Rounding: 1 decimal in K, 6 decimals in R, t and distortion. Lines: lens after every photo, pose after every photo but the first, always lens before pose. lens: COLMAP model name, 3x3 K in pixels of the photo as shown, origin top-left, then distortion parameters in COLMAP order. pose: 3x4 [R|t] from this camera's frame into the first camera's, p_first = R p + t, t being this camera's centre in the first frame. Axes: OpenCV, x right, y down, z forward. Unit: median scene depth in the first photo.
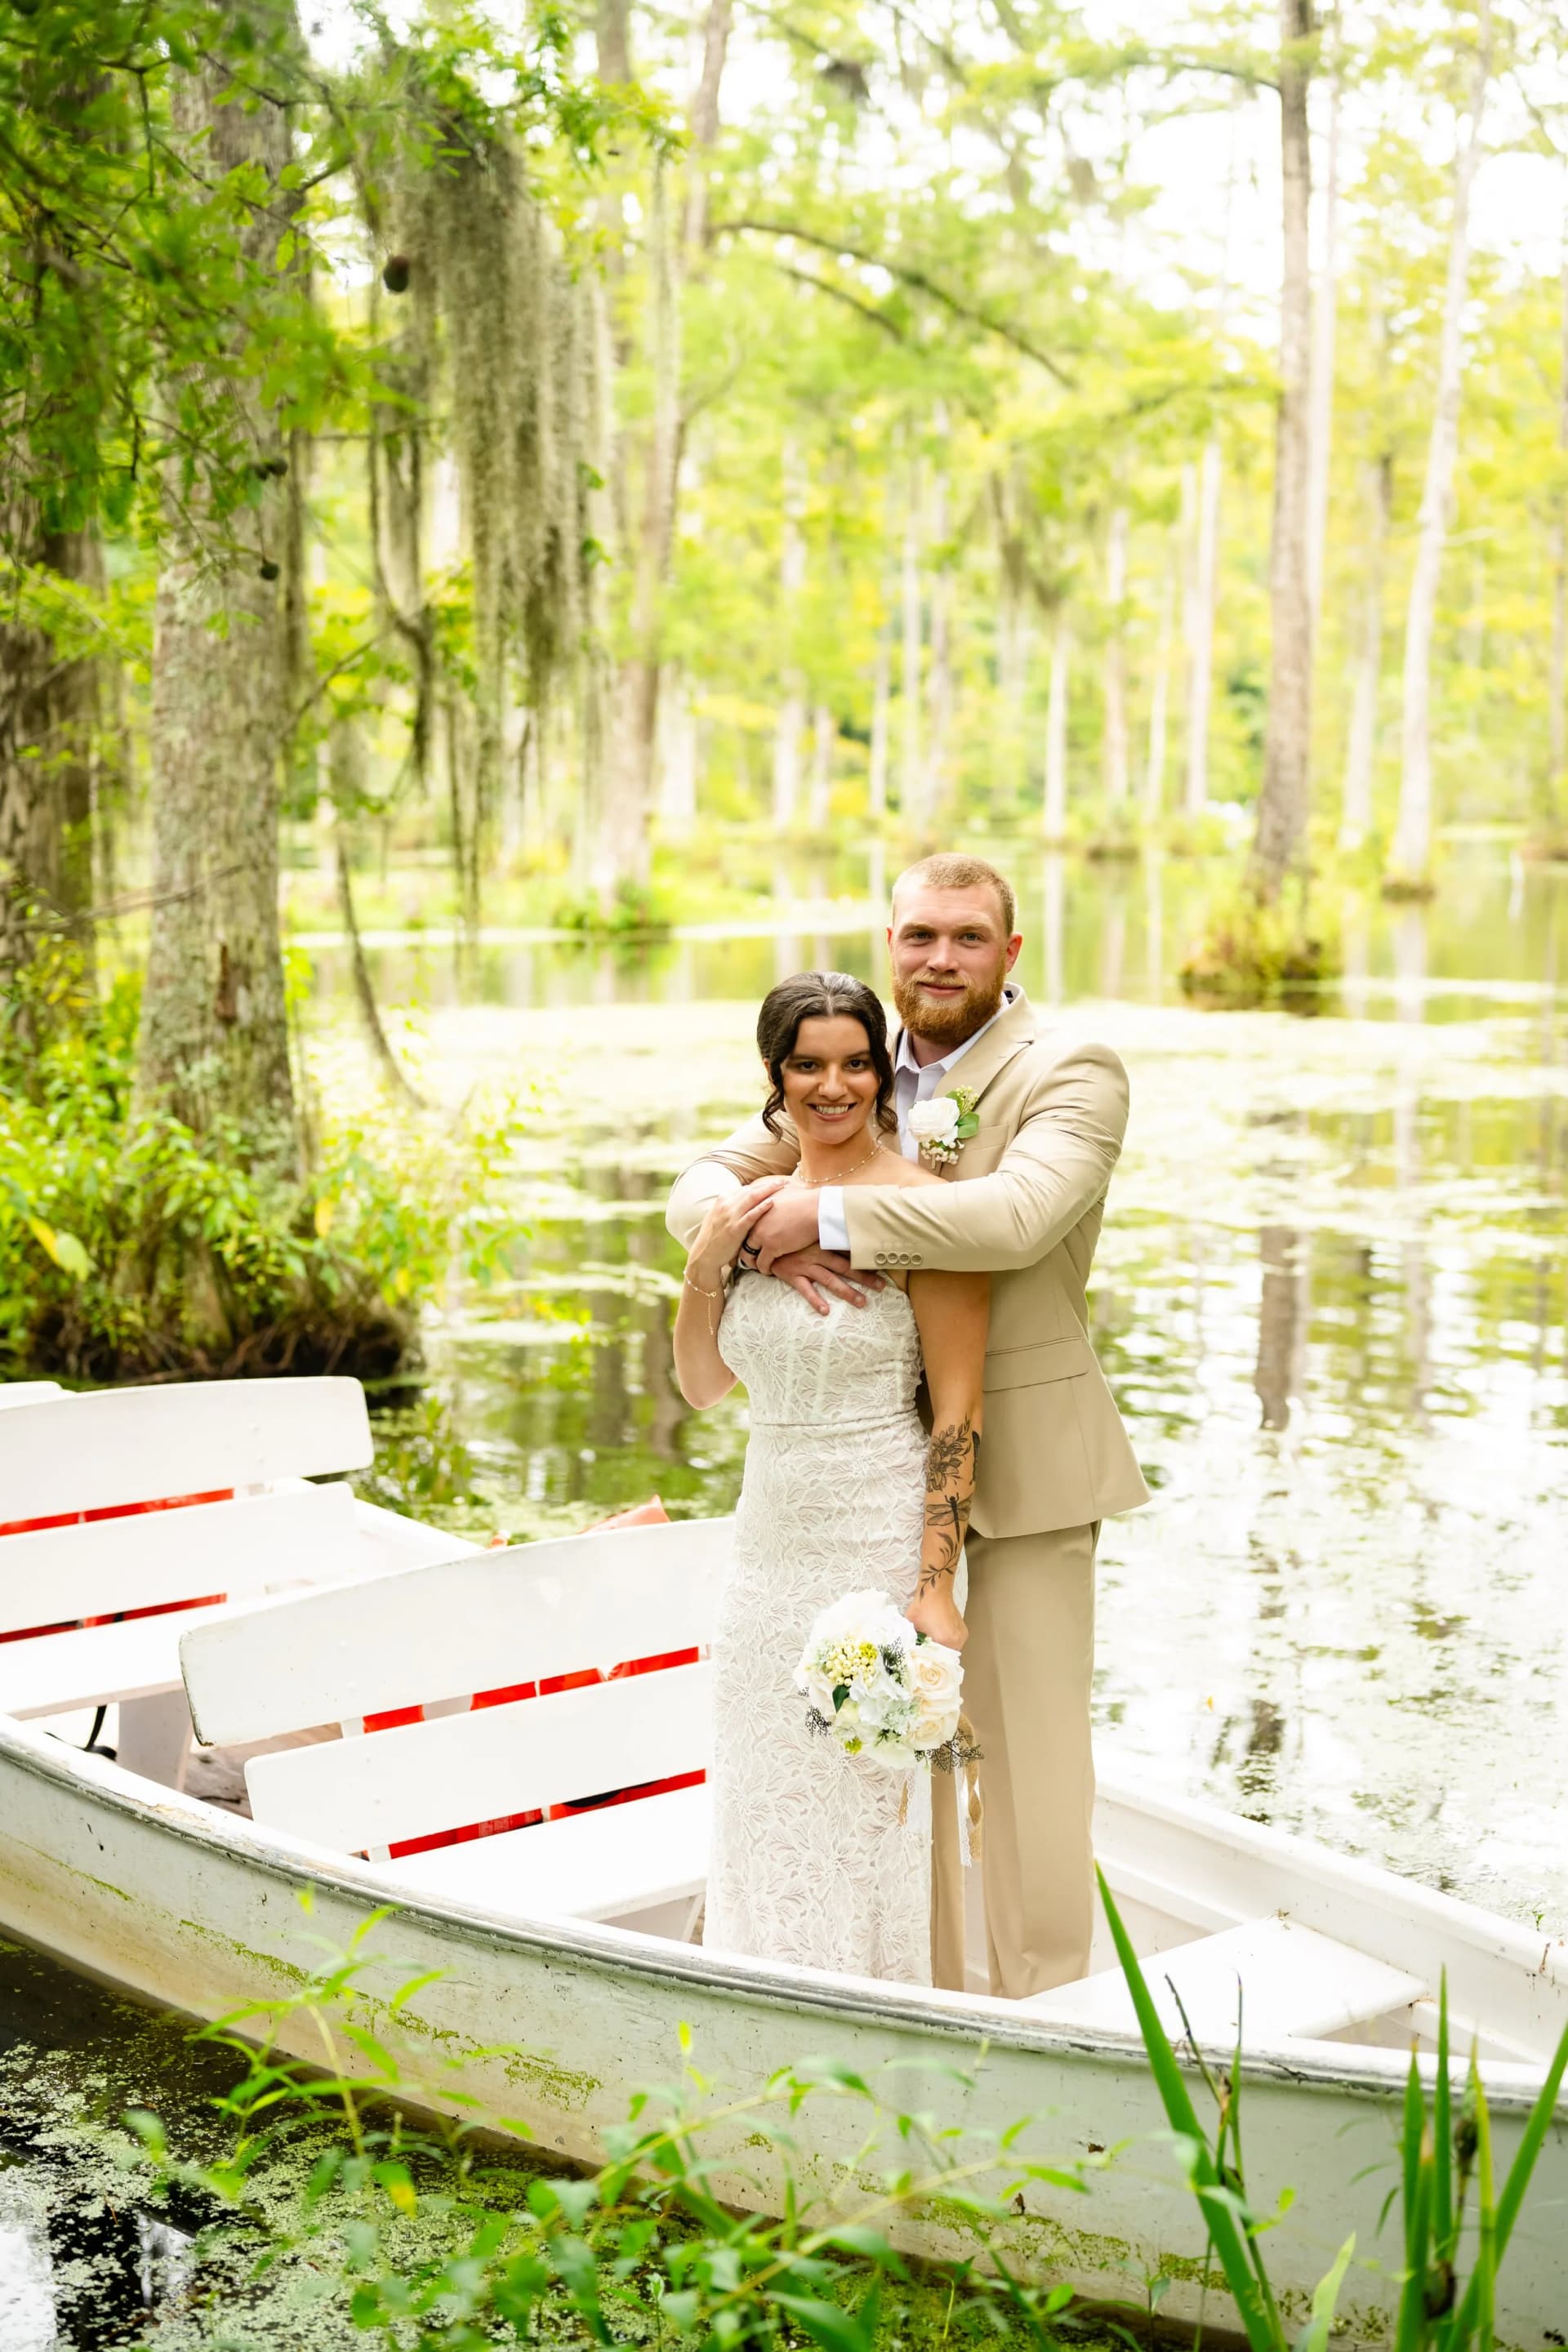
lens RADIAL K [[3468.9, 0, 836.2], [0, 3468.9, 1185.4], [0, 0, 1]] dist [-0.046408, -0.001739]
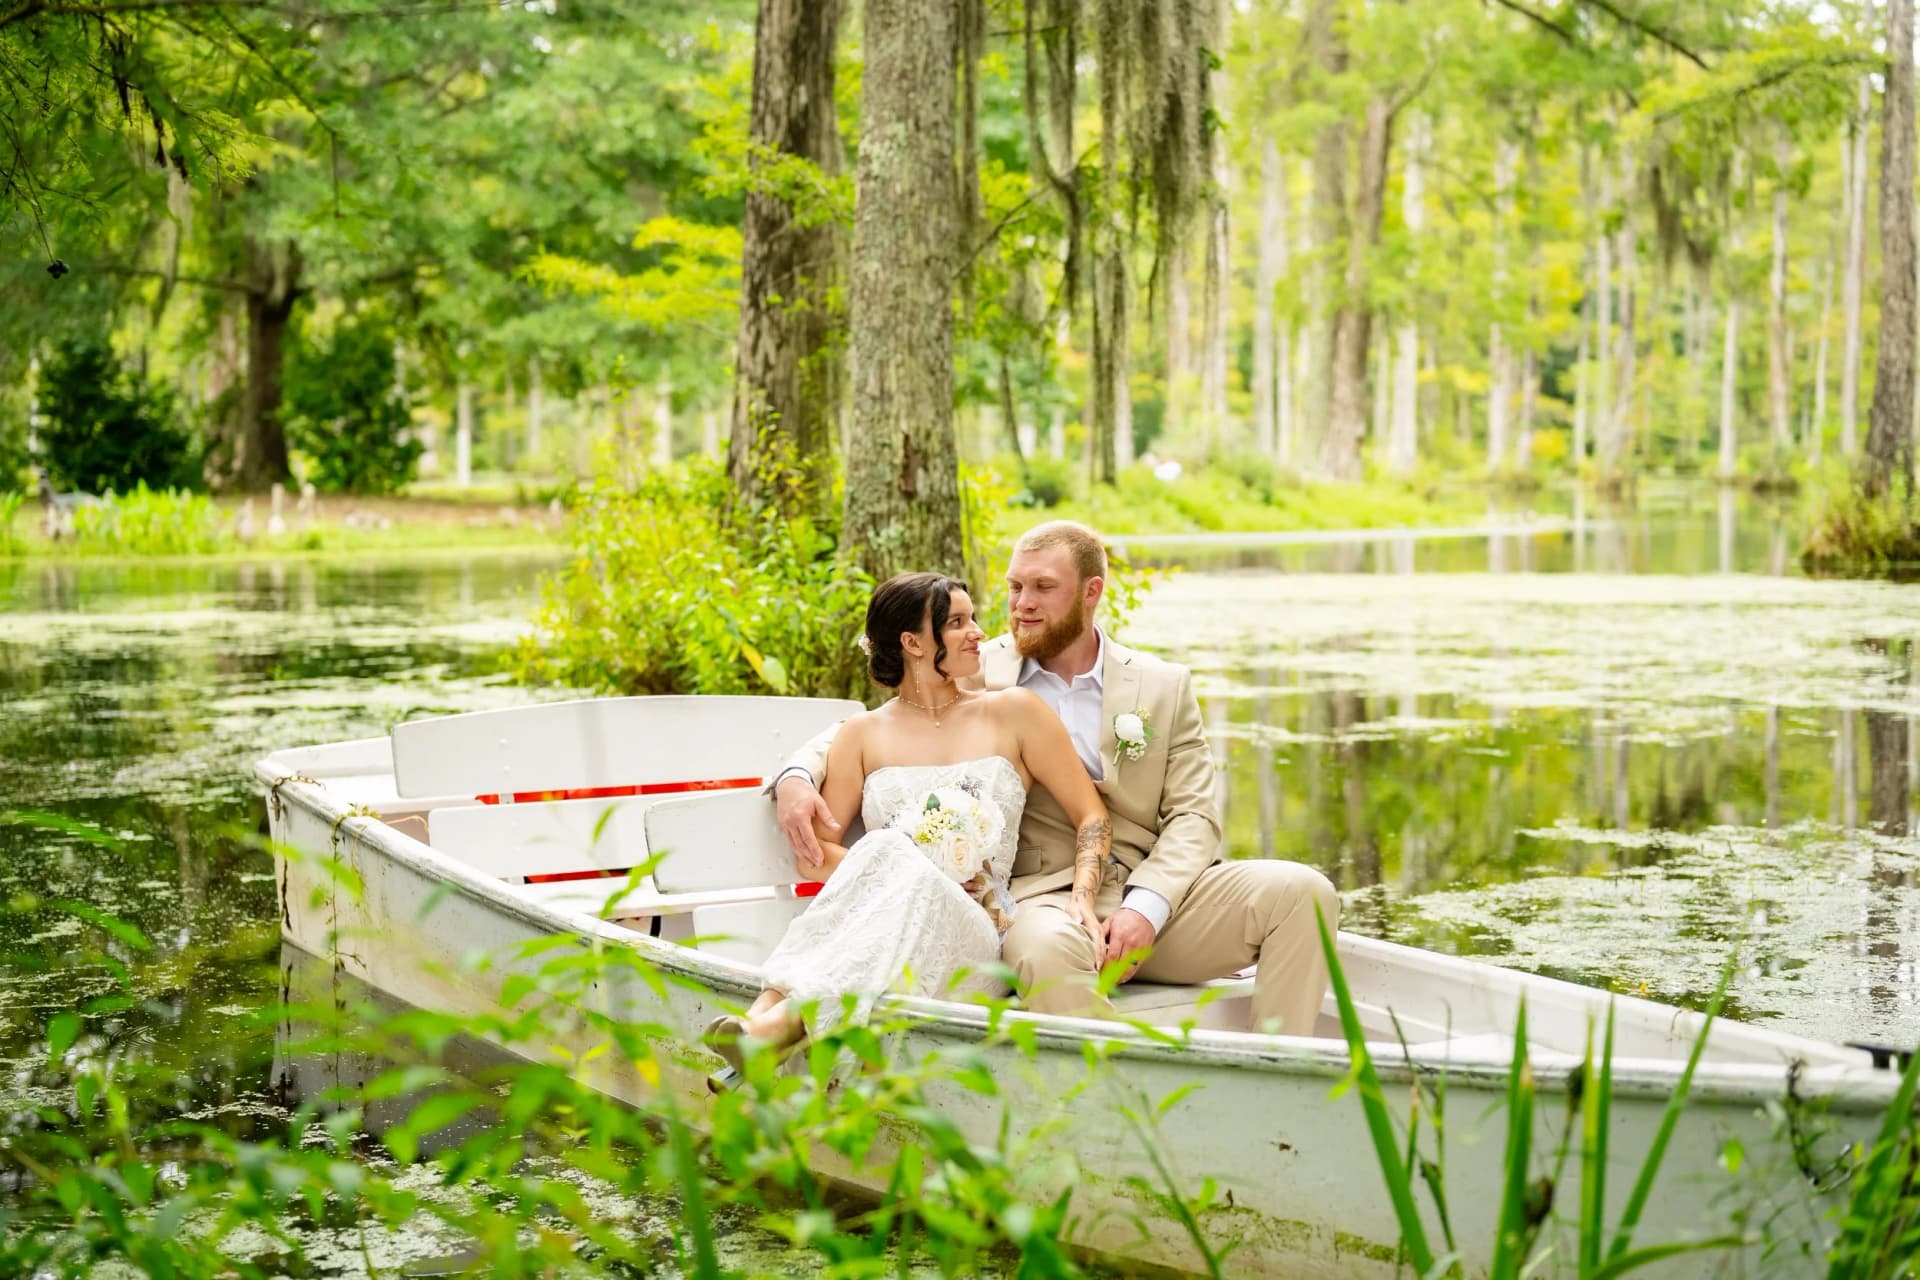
lens RADIAL K [[2804.0, 0, 960.0], [0, 2804.0, 640.0], [0, 0, 1]] dist [-0.017872, -0.080253]
pose [[0.977755, 0.004004, -0.209713, 0.053134], [-0.014471, 0.998723, -0.048400, 0.052262], [0.209252, 0.050358, 0.976564, 0.022678]]
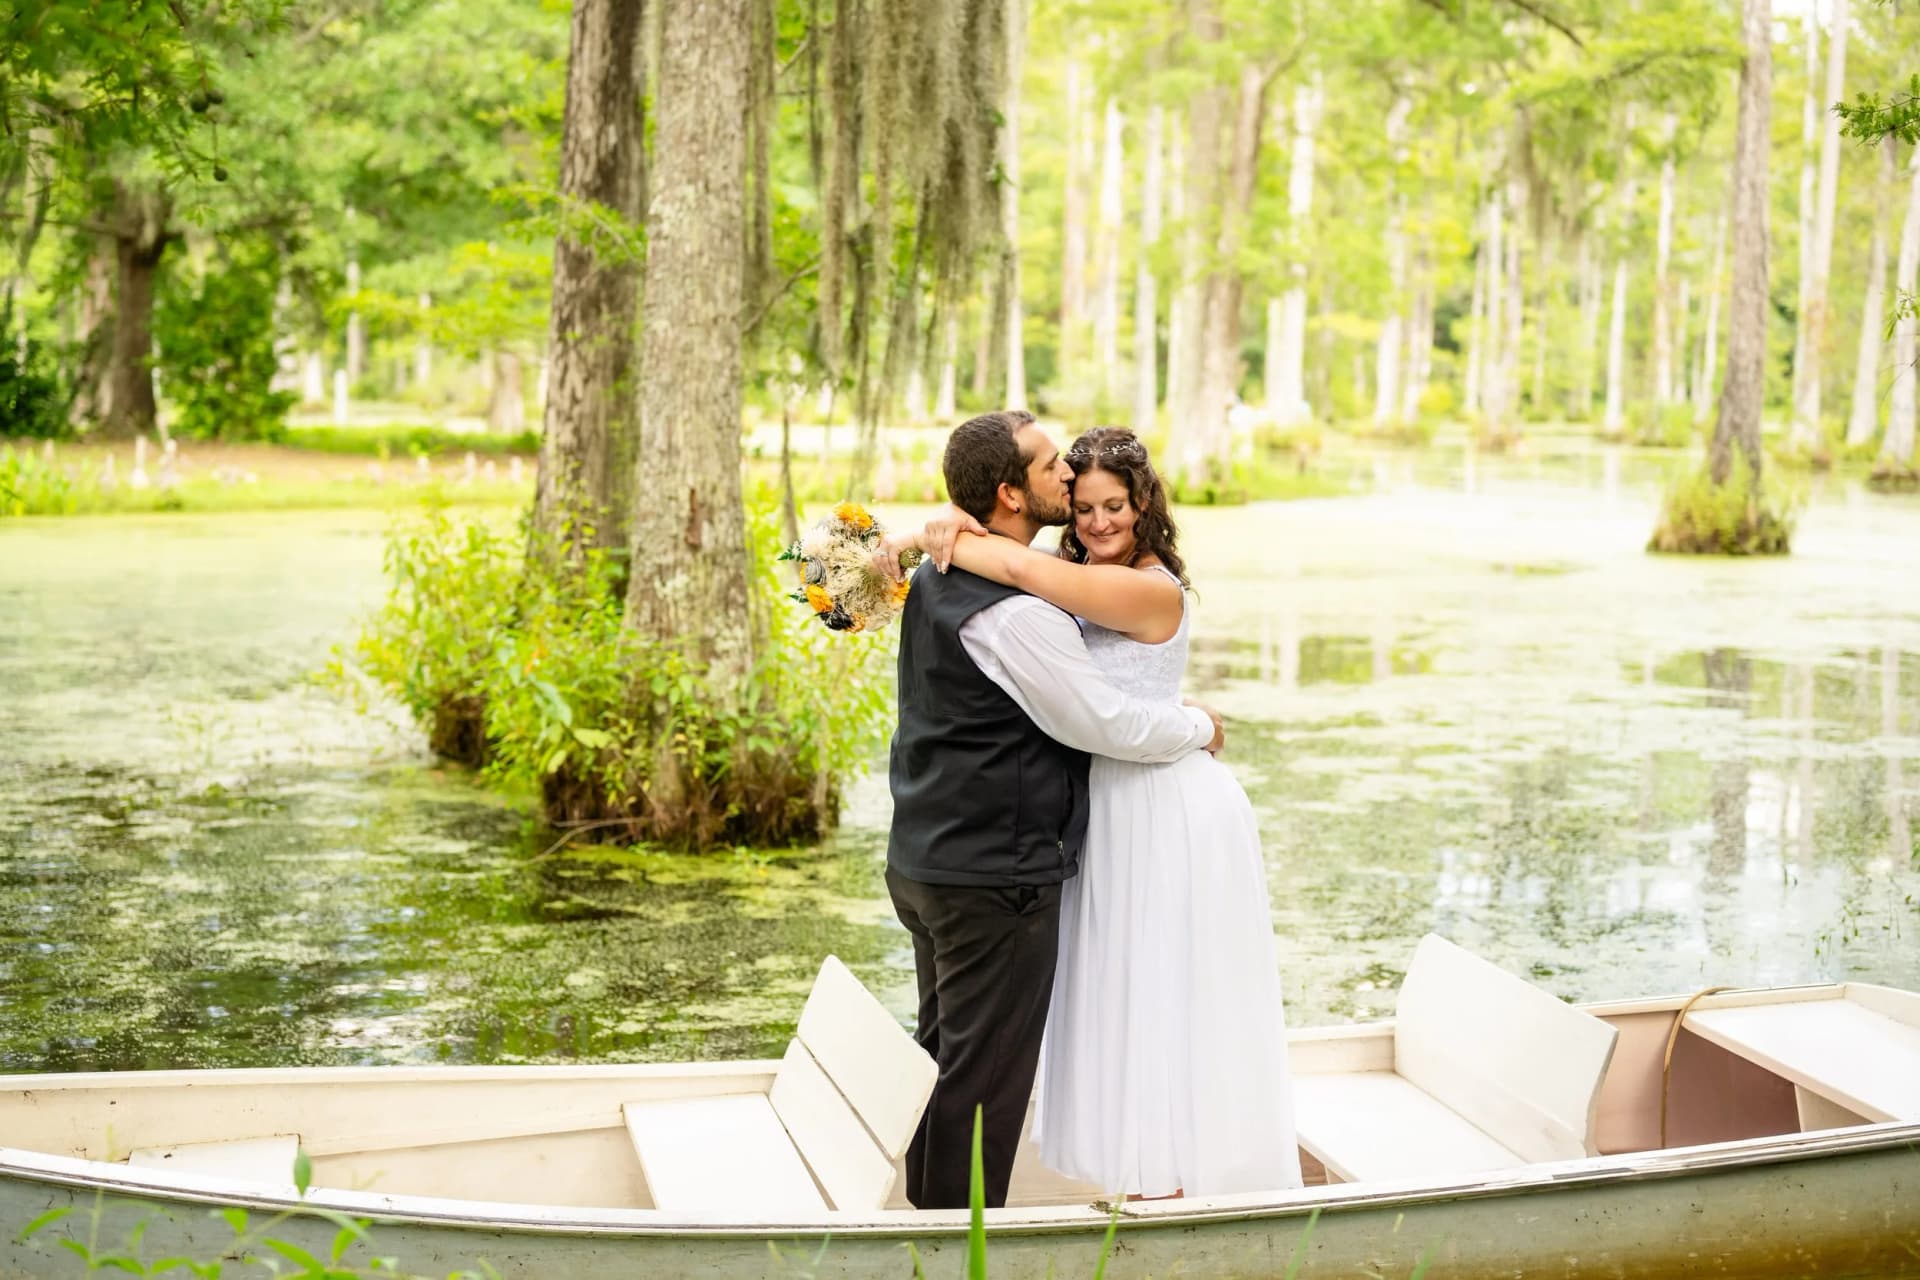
lens RADIAL K [[2831.8, 0, 960.0], [0, 2831.8, 640.0], [0, 0, 1]] dist [-0.046408, -0.001739]
pose [[0.984245, 0.023923, -0.175182, 0.103777], [-0.028408, 0.999329, -0.023139, 0.007804], [0.174511, 0.027751, 0.984264, -0.010727]]
